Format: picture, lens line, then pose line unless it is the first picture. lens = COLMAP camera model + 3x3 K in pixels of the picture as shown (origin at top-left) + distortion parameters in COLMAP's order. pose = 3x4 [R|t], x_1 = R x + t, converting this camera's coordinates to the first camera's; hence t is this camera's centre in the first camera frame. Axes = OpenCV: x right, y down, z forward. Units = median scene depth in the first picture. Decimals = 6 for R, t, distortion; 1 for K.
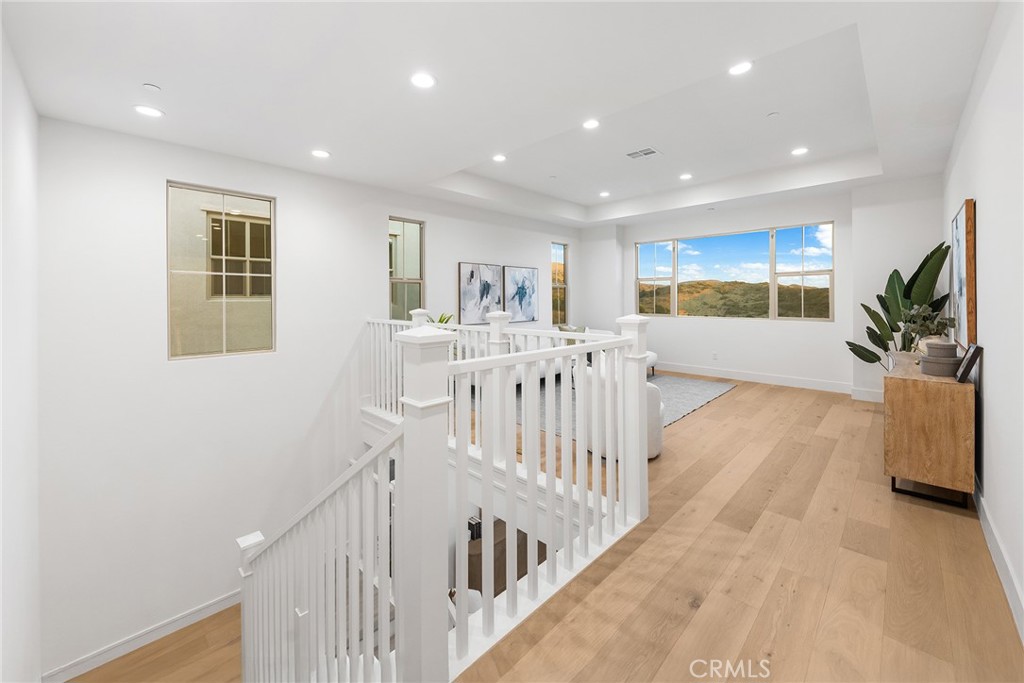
lens RADIAL K [[386.6, 0, 514.9], [0, 386.6, 297.2], [0, 0, 1]] dist [0.000307, -0.000047]
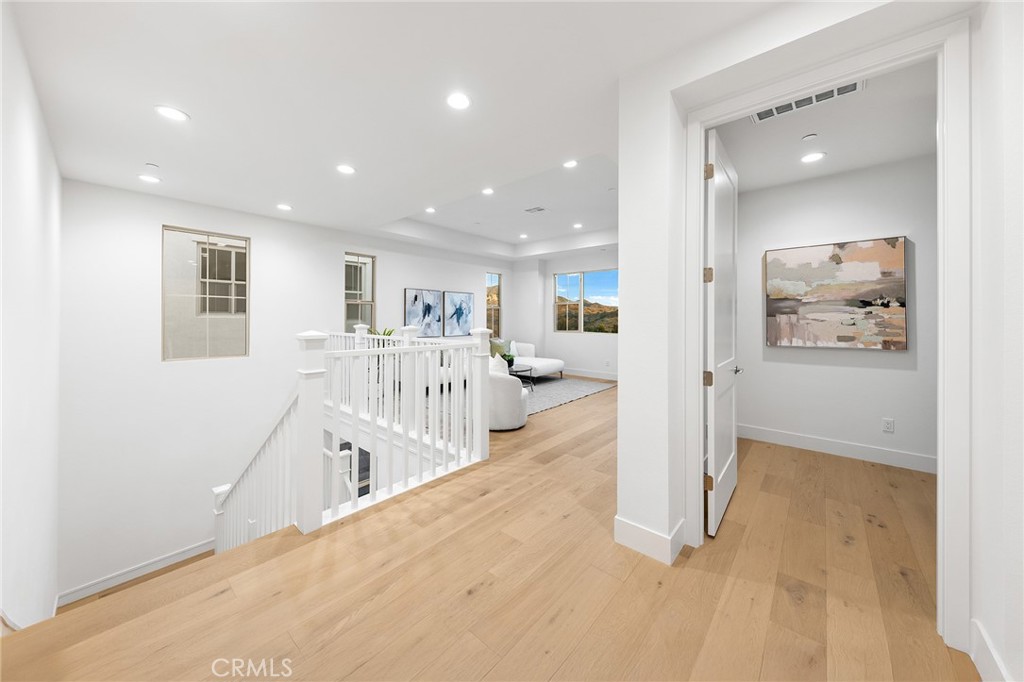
lens RADIAL K [[360.3, 0, 524.9], [0, 360.3, 315.0], [0, 0, 1]] dist [0.001525, 0.000172]
pose [[0.998257, 0.009234, 0.058284, 0.193104], [-0.008967, 0.999948, -0.004841, -0.000350], [-0.058325, 0.004310, 0.998288, -0.218340]]
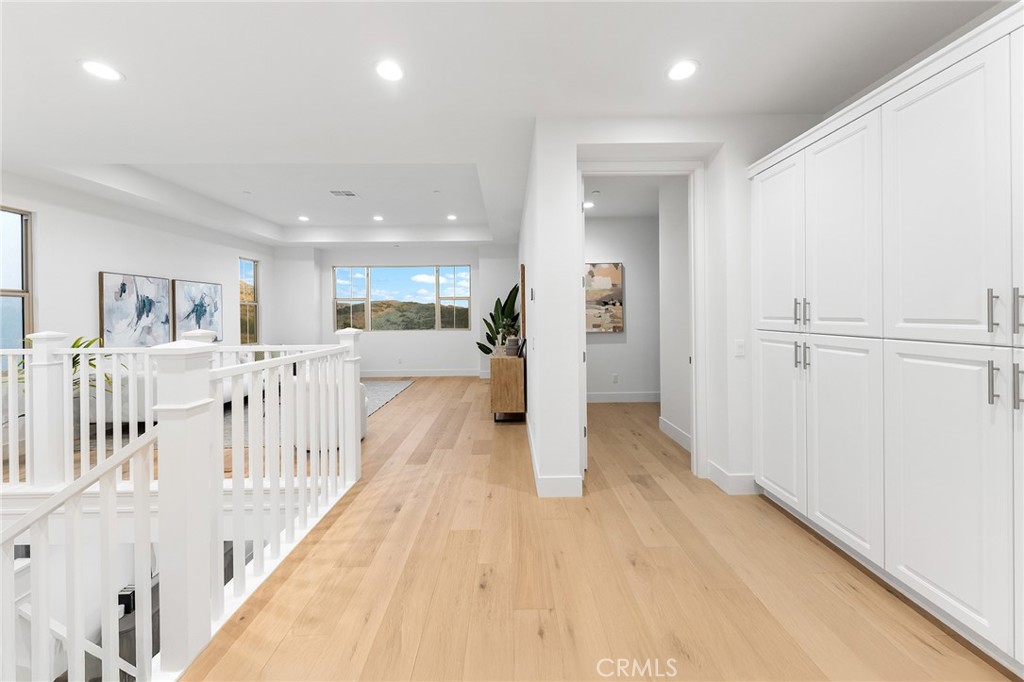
lens RADIAL K [[360.3, 0, 514.2], [0, 360.3, 313.5], [0, 0, 1]] dist [0.001525, 0.000172]
pose [[0.696642, -0.001558, 0.717417, -0.089489], [0.004240, 0.999989, -0.001945, 0.000149], [-0.717406, 0.004397, 0.696641, -0.128839]]
